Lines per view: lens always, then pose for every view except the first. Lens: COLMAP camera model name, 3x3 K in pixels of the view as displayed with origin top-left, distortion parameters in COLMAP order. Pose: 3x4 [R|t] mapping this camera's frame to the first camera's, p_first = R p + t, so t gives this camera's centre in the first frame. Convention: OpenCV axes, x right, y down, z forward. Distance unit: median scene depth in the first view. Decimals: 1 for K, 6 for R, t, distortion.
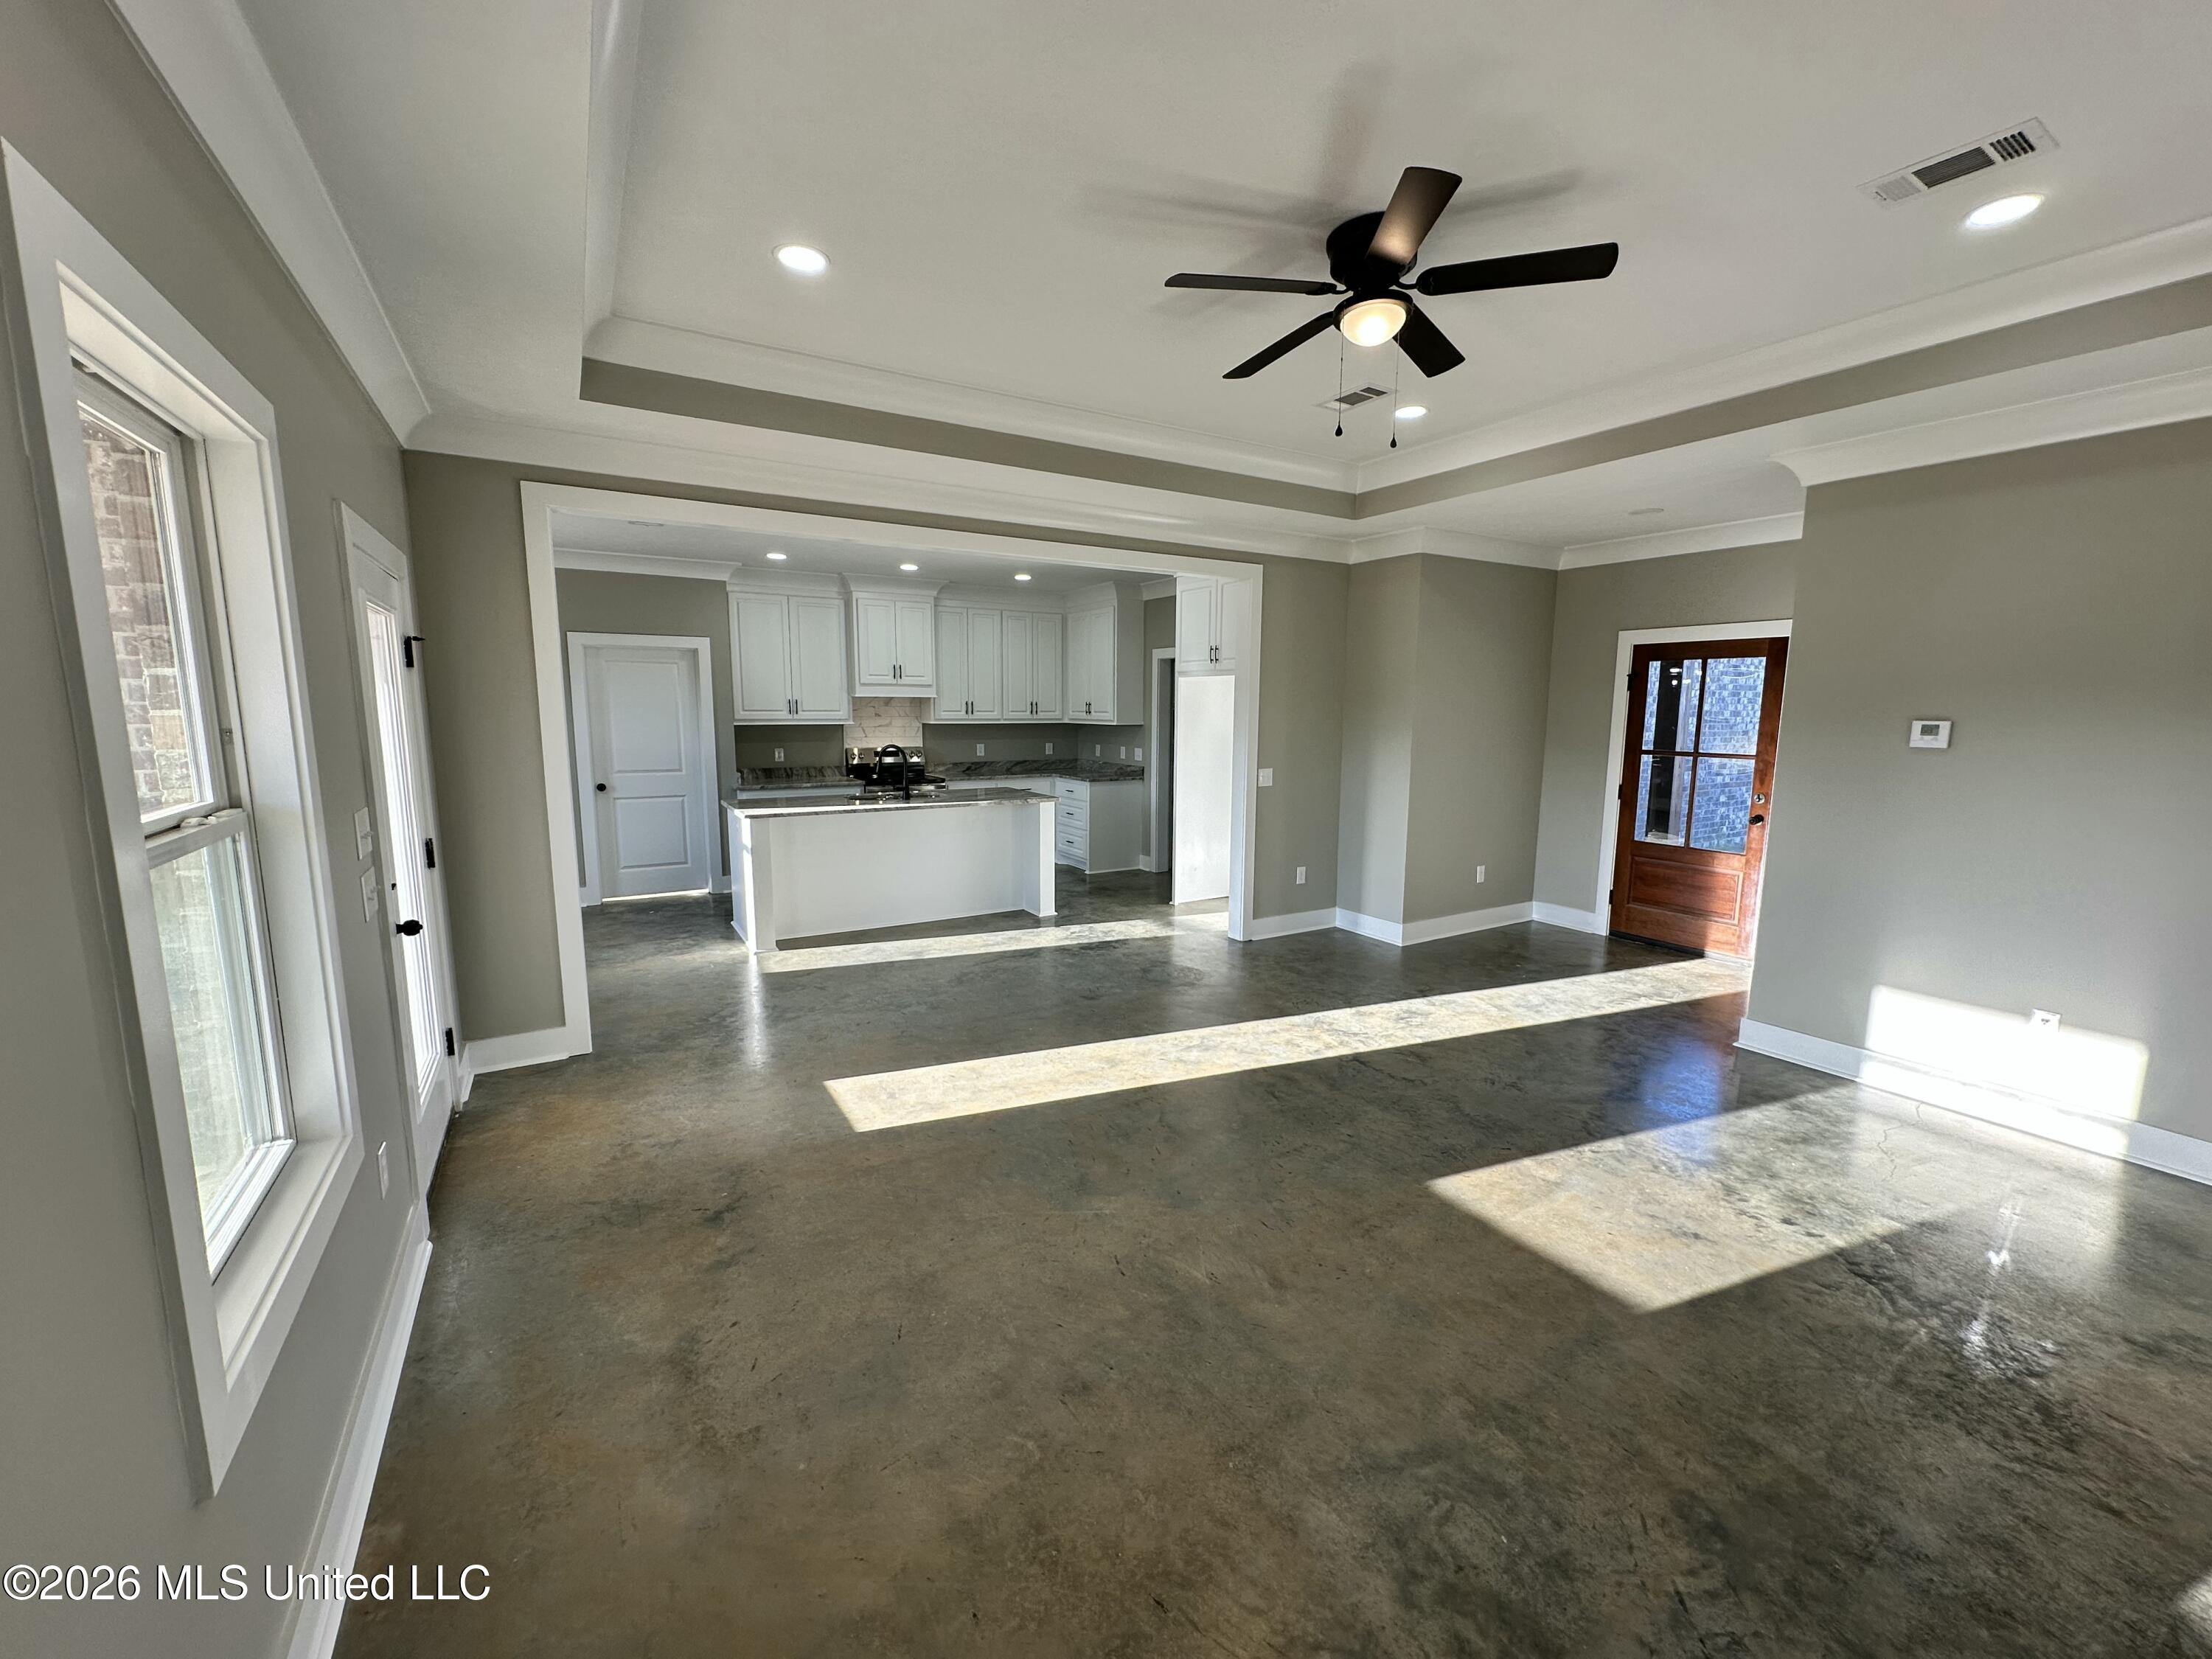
lens RADIAL K [[873.7, 0, 1107.0], [0, 873.7, 827.7], [0, 0, 1]] dist [-0.000880, -0.000453]
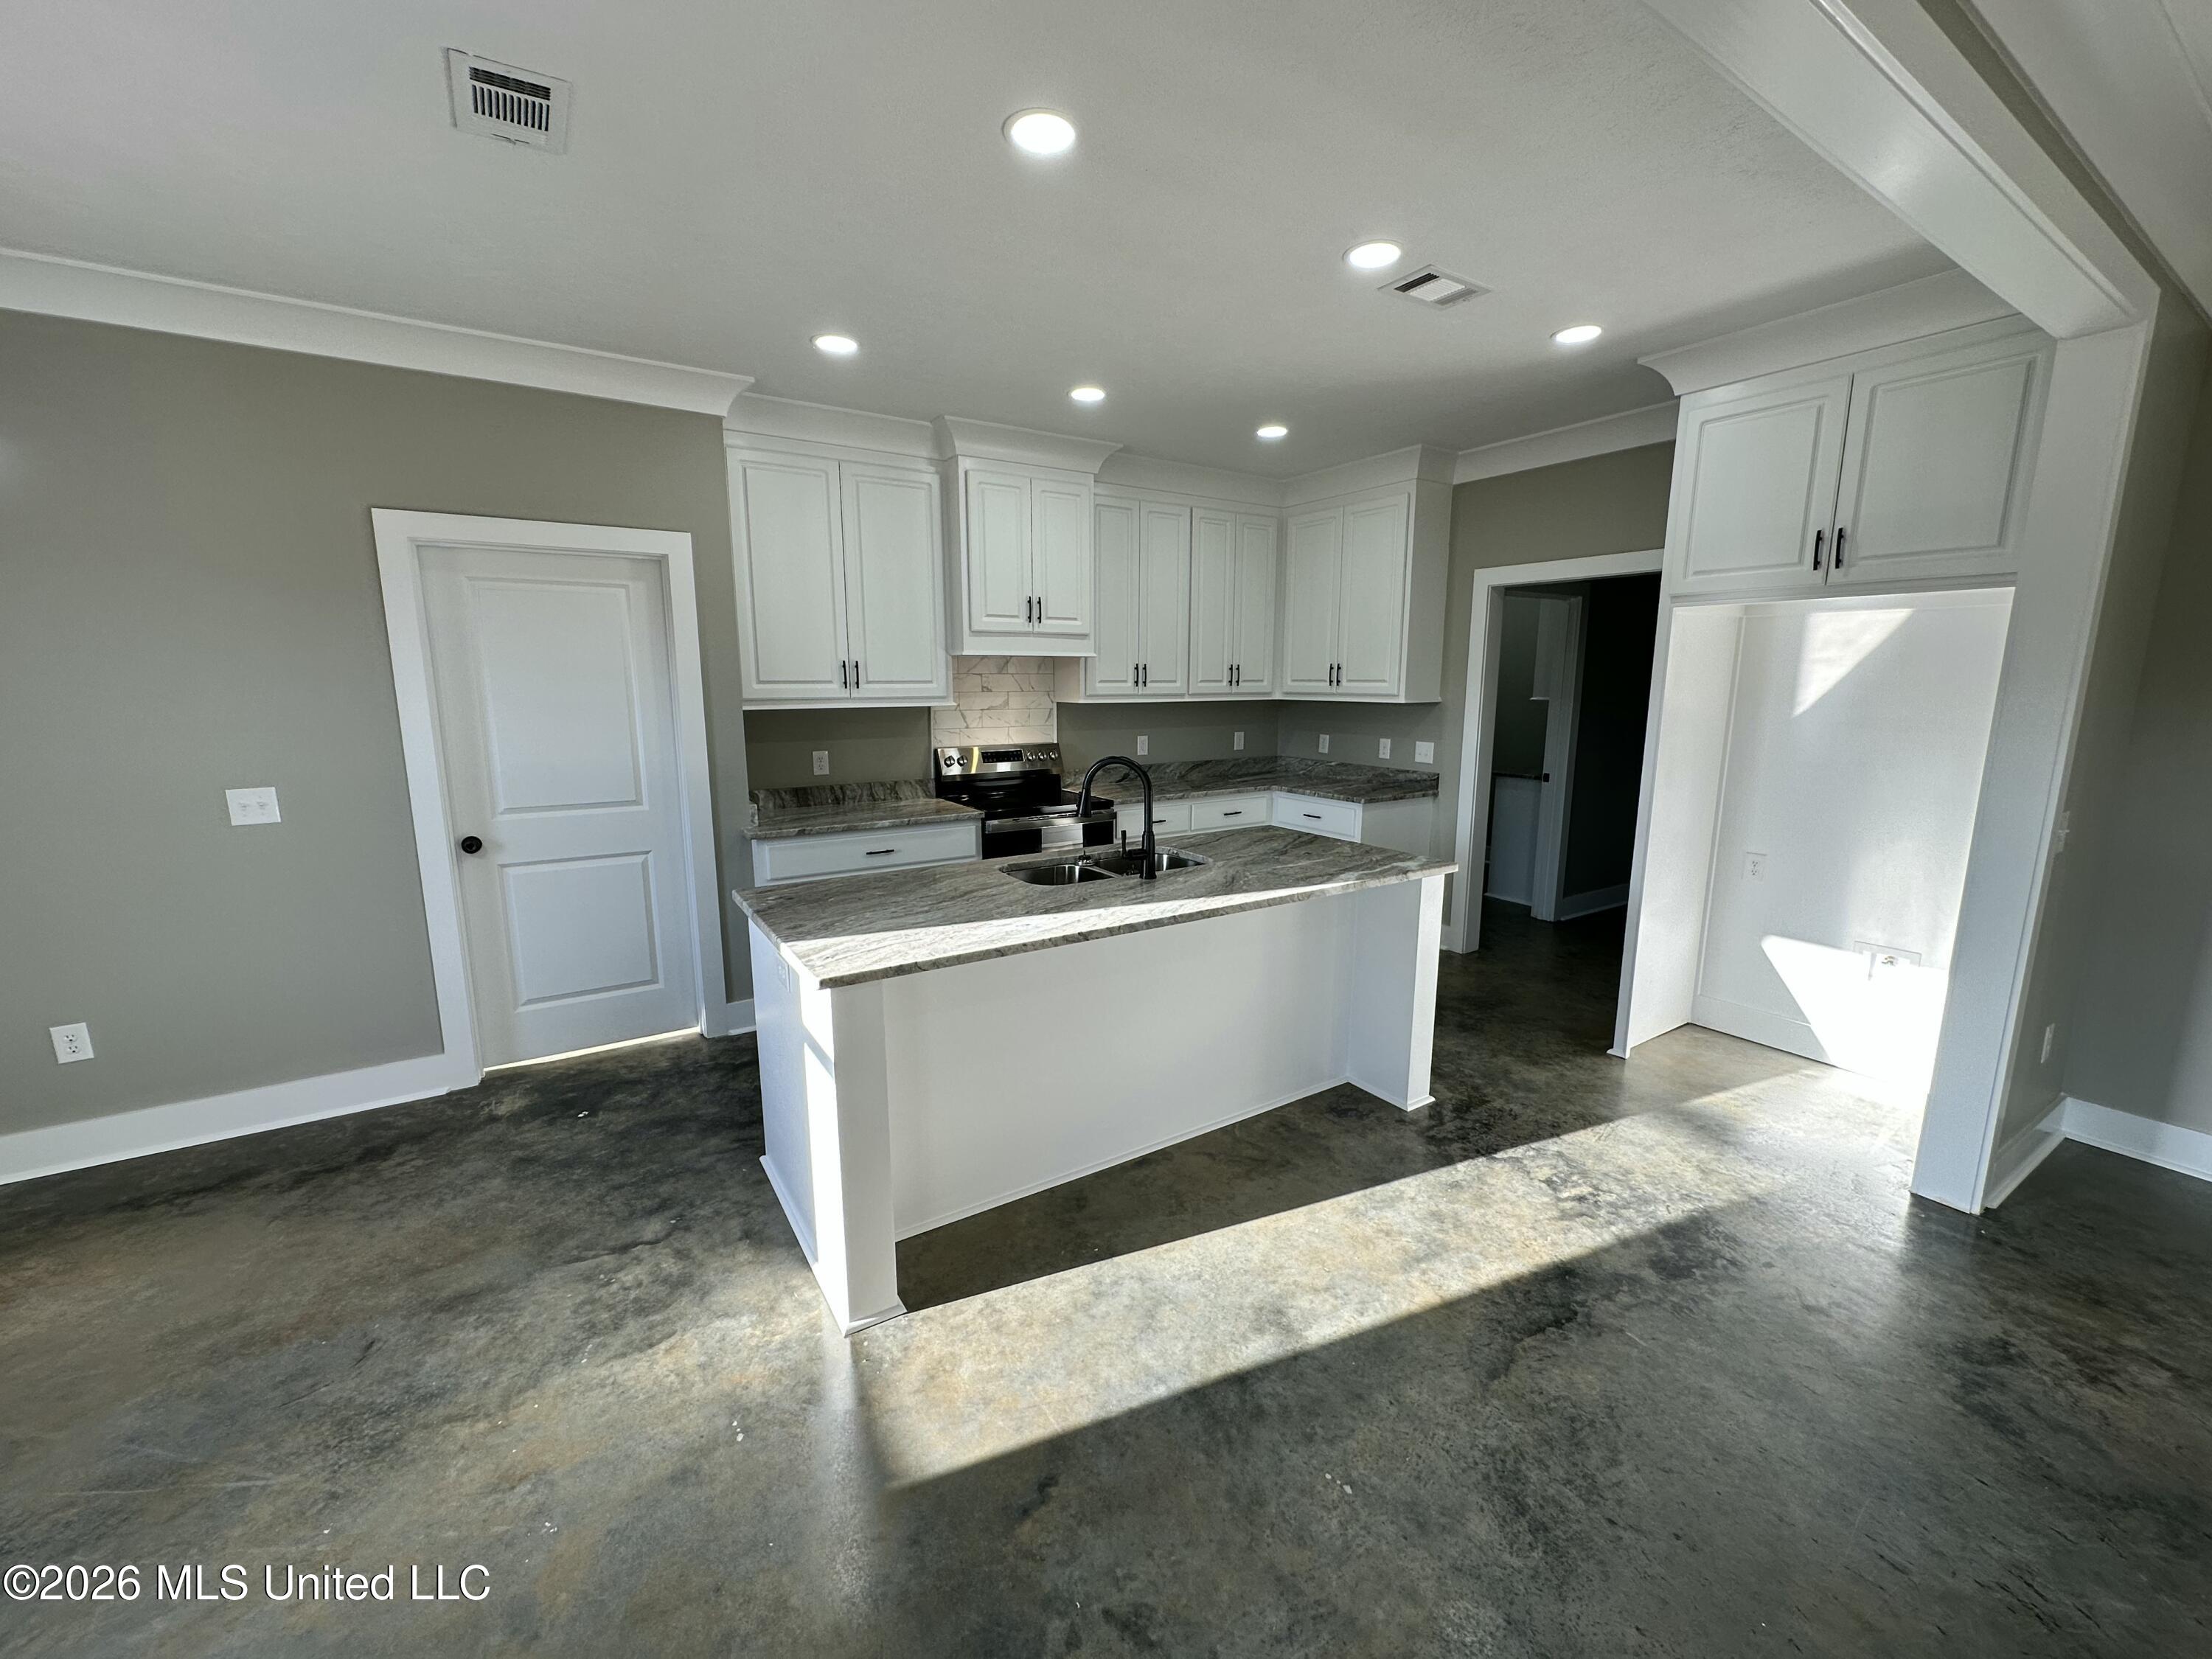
lens RADIAL K [[873.7, 0, 1107.0], [0, 873.7, 827.7], [0, 0, 1]] dist [-0.000880, -0.000453]
pose [[0.999558, -0.011121, 0.027564, -0.214089], [0.010199, 0.999392, 0.033354, -0.059906], [-0.027918, -0.033058, 0.999063, 0.450516]]
